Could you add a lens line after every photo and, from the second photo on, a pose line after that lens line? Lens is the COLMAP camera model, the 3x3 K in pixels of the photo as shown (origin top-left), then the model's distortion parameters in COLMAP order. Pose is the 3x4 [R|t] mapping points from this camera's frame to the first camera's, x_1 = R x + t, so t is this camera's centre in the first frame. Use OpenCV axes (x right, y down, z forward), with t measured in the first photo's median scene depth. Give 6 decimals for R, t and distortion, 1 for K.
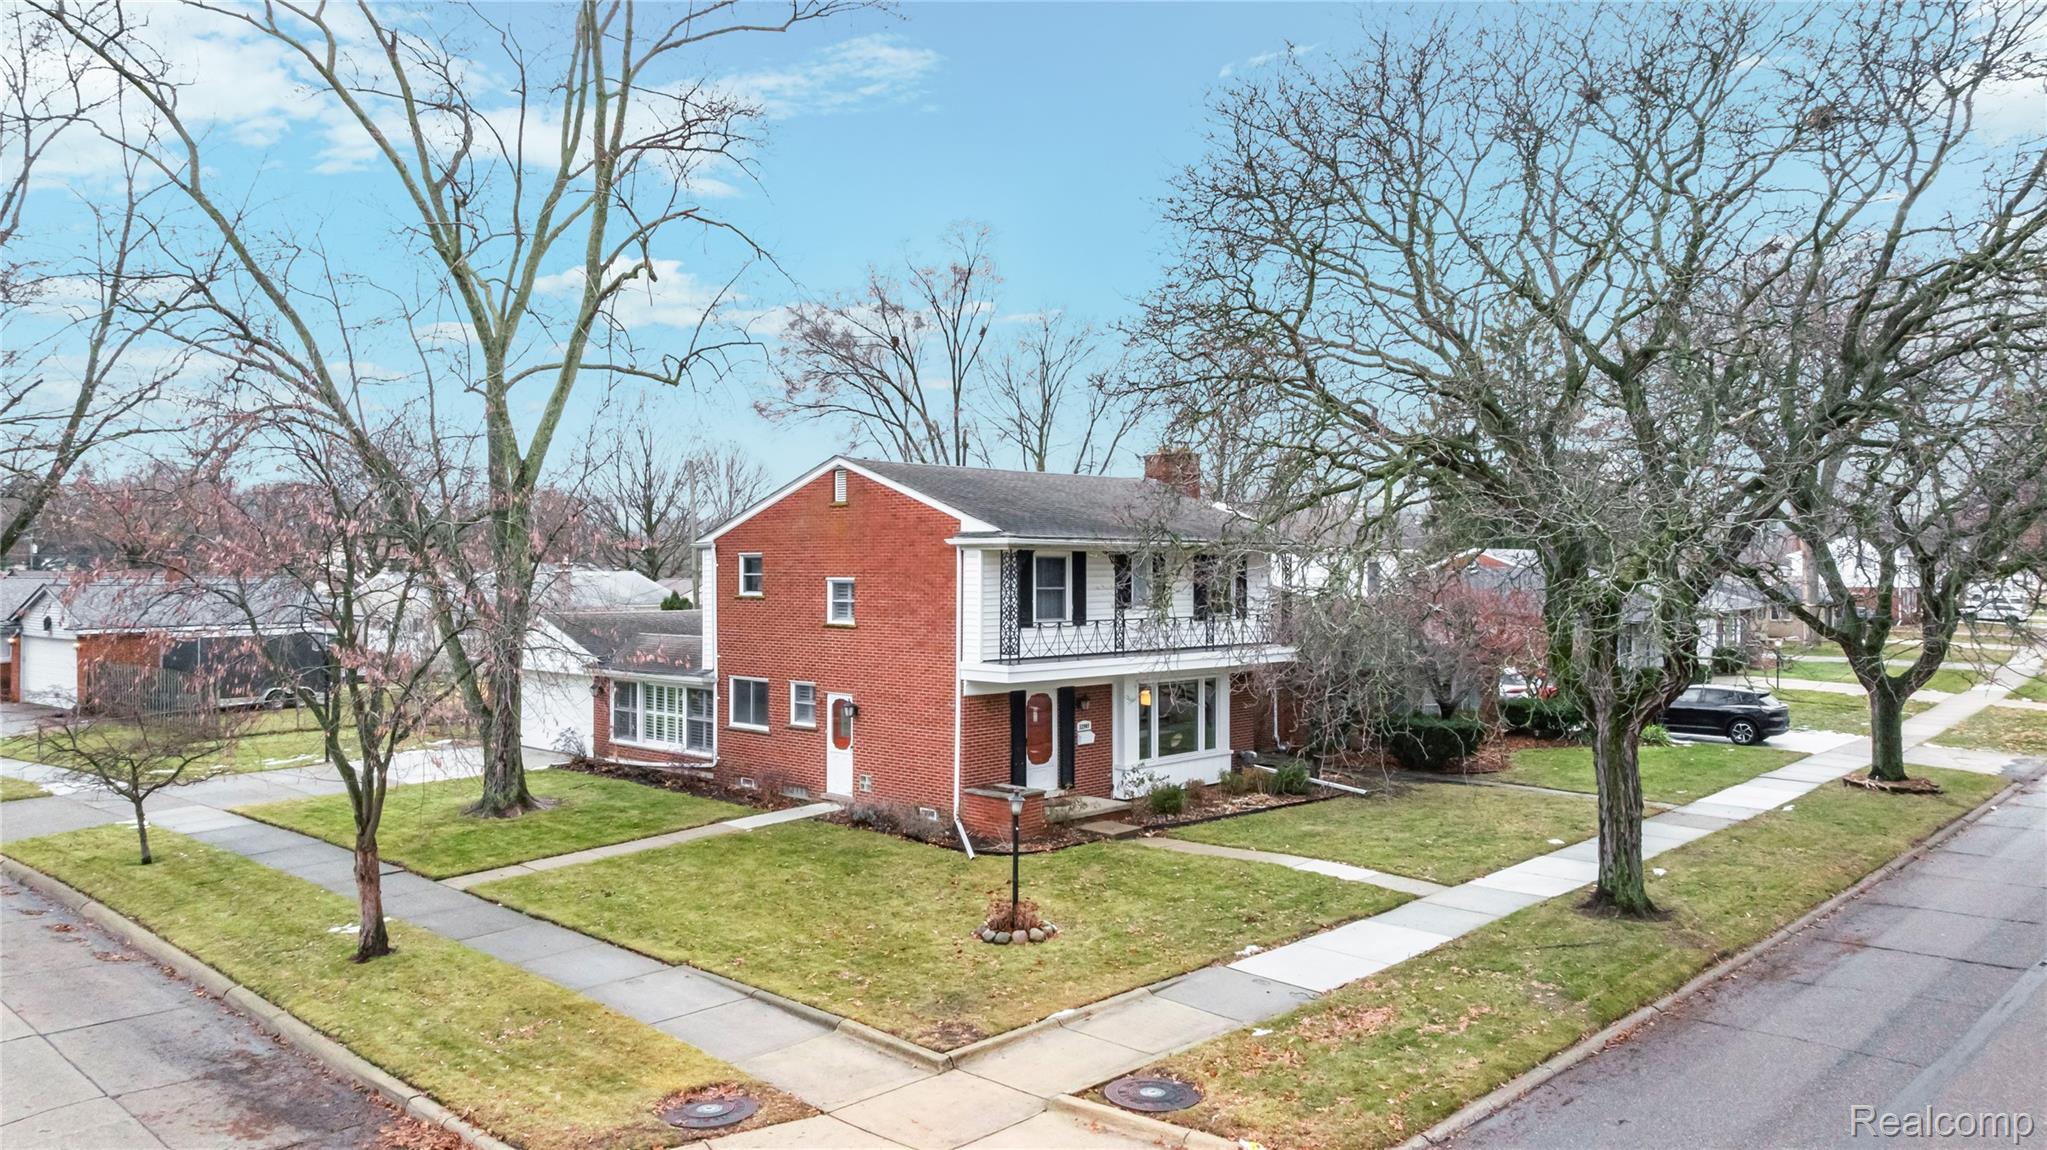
lens RADIAL K [[1452.4, 0, 1025.2], [0, 1452.4, 536.4], [0, 0, 1]] dist [-0.023164, 0.005406]
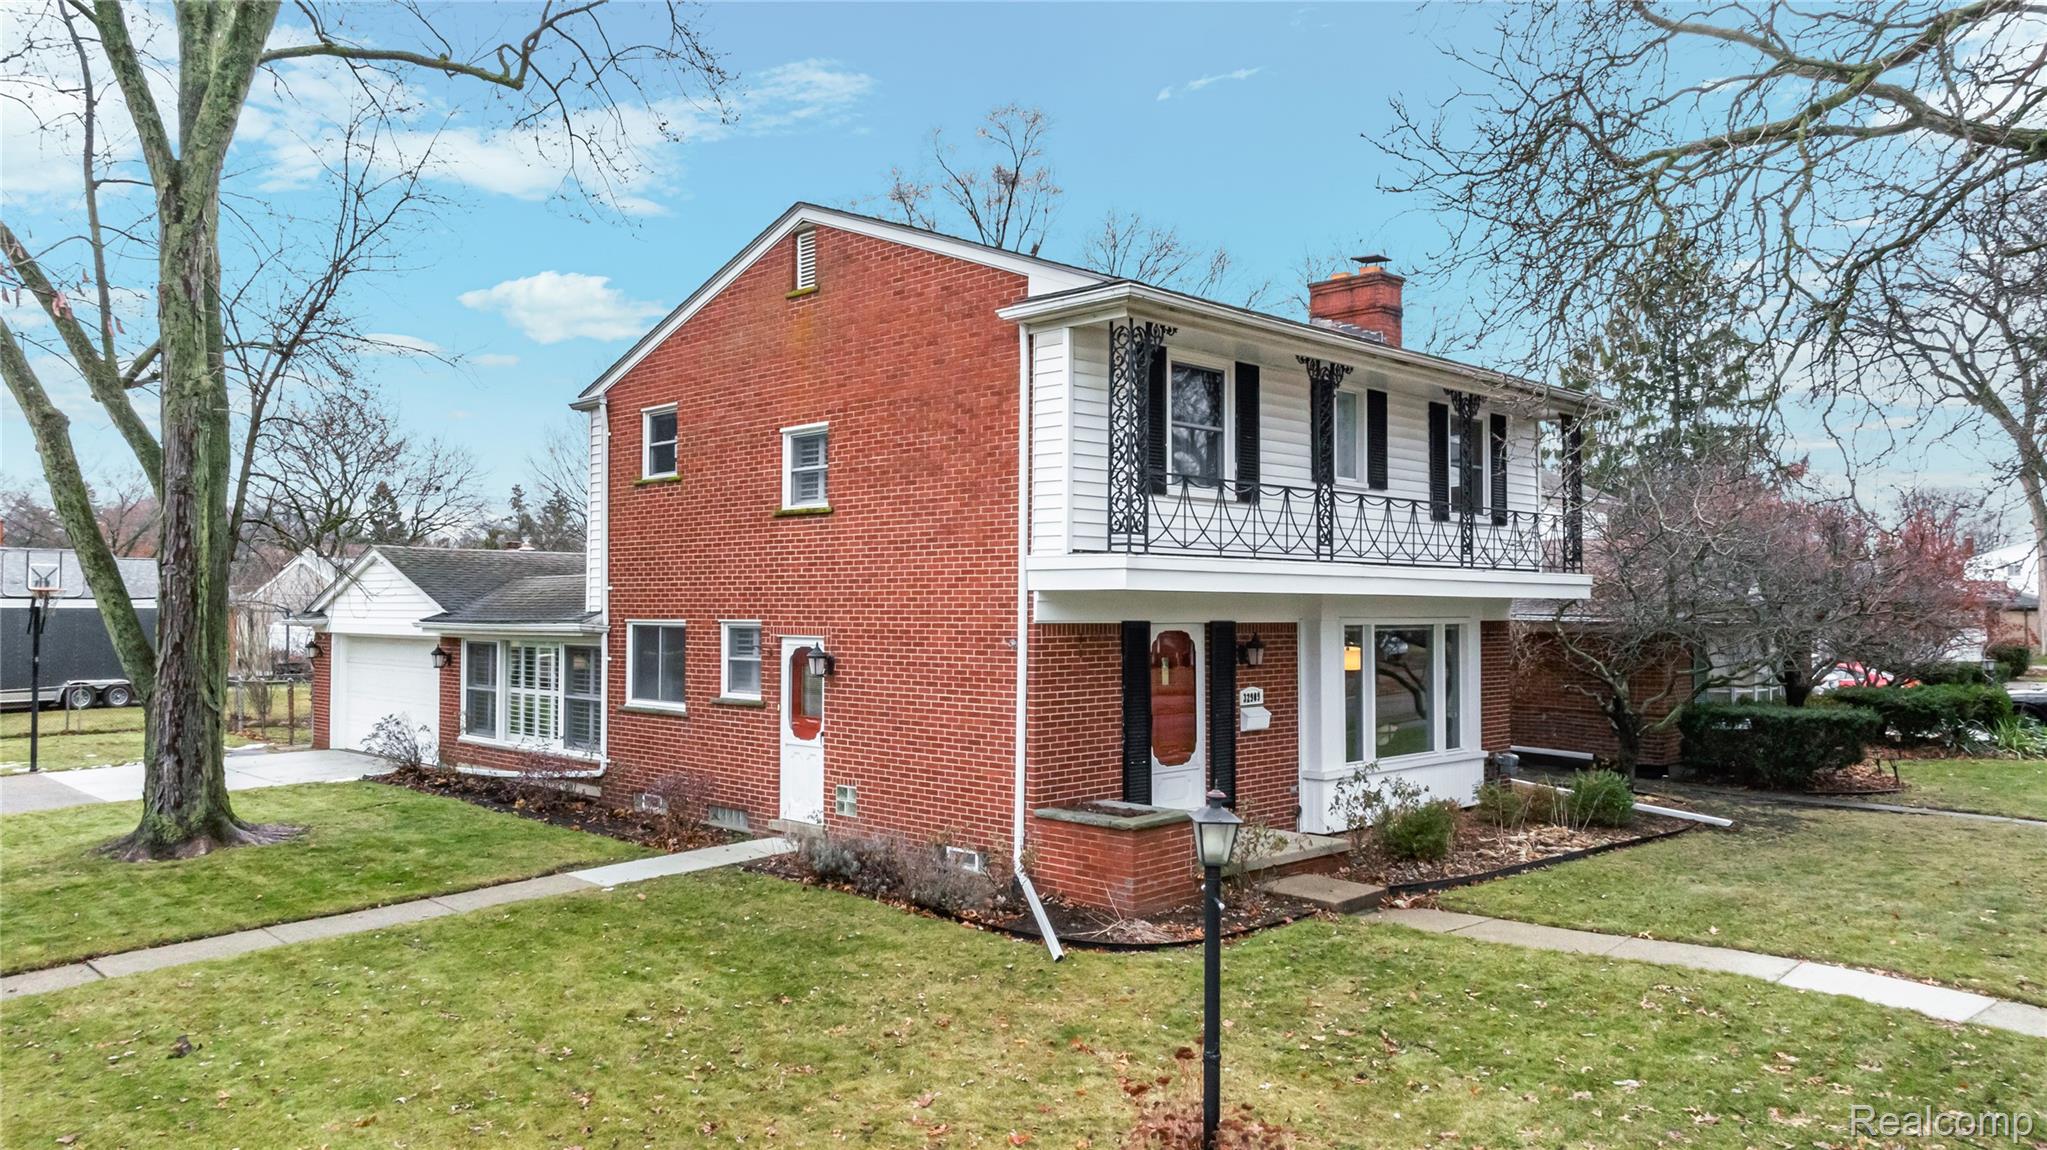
lens RADIAL K [[1452.4, 0, 1025.2], [0, 1452.4, 536.4], [0, 0, 1]] dist [-0.023164, 0.005406]
pose [[0.999642, 0.000129, -0.026753, -0.029290], [-0.000917, 0.999566, -0.029430, 0.087080], [0.026737, 0.029444, 0.999209, 0.457096]]
